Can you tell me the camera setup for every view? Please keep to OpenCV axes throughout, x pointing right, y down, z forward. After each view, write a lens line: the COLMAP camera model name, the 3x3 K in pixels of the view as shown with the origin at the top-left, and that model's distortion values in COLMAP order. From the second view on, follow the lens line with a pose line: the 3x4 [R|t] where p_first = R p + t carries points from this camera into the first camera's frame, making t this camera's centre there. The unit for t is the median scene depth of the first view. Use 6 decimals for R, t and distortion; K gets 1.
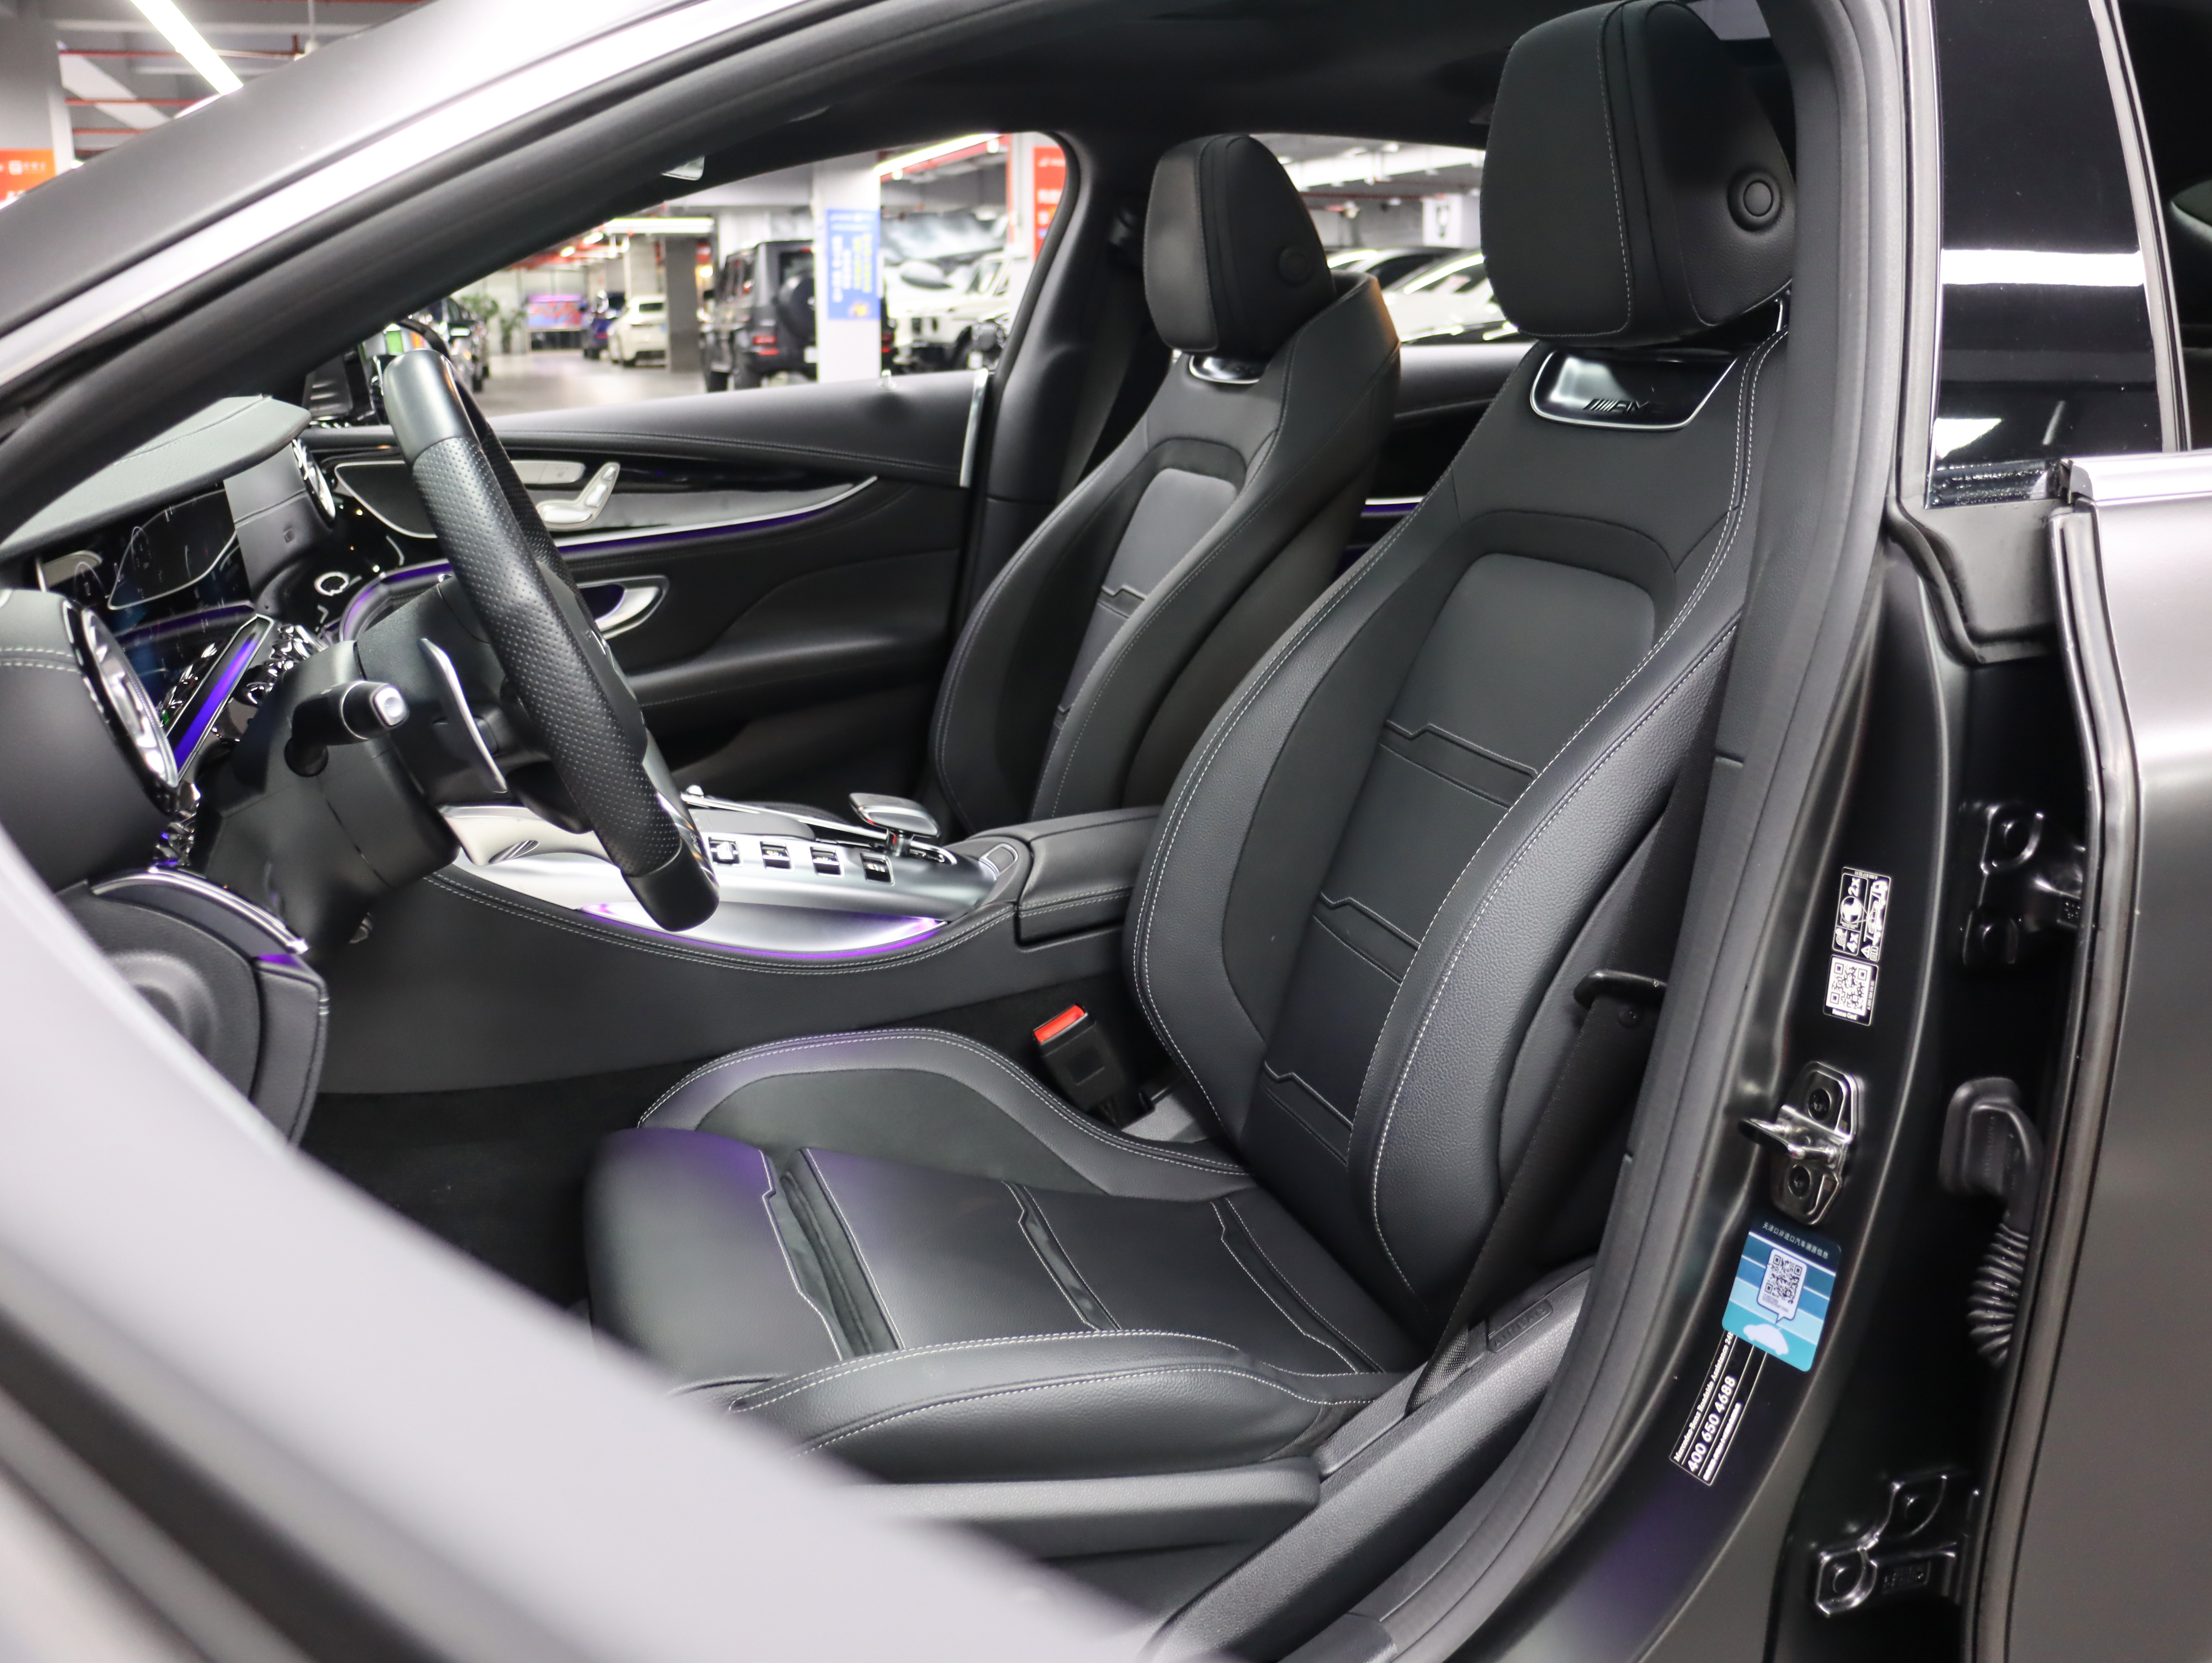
lens RADIAL K [[2009.9, 0, 1106.0], [0, 2009.9, 831.5], [0, 0, 1]] dist [-0.164678, 0.114955]
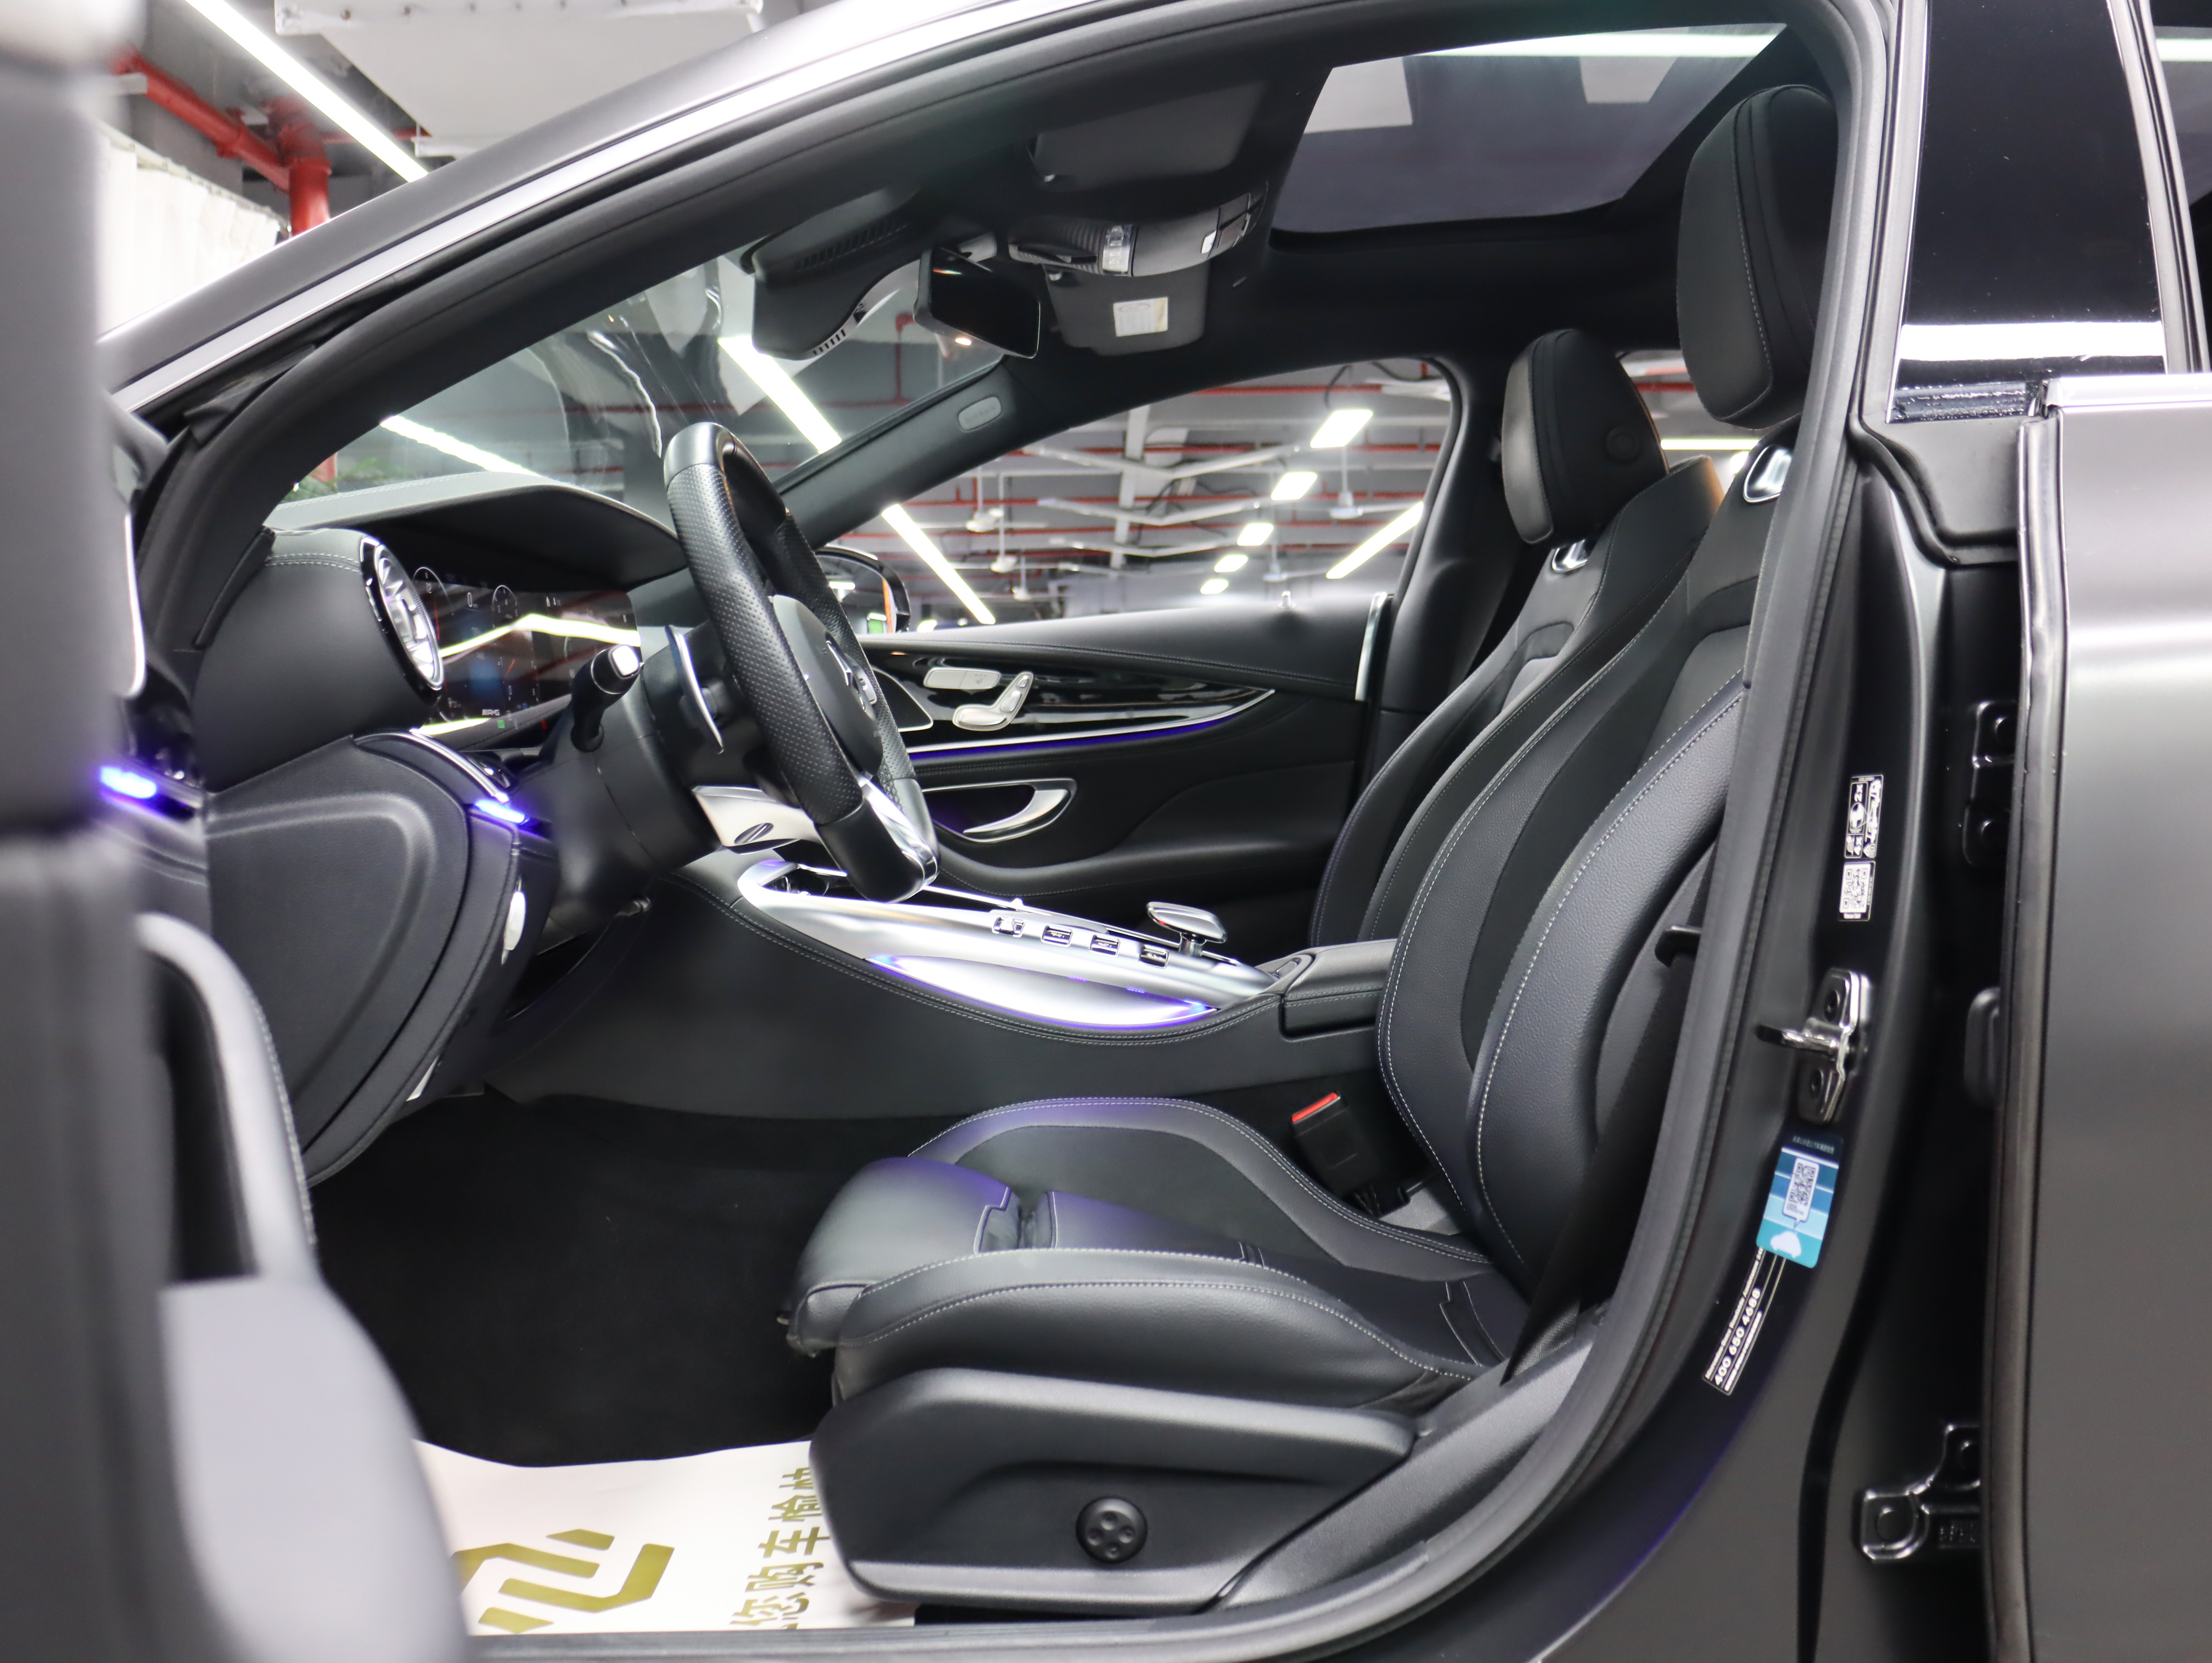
lens RADIAL K [[2113.4, 0, 1106.0], [0, 2113.4, 831.5], [0, 0, 1]] dist [-0.108741, -0.005381]
pose [[0.954589, -0.000197, -0.297925, 0.317559], [-0.059061, 0.980028, -0.189887, 0.270380], [0.292012, 0.198860, 0.935513, -0.134868]]
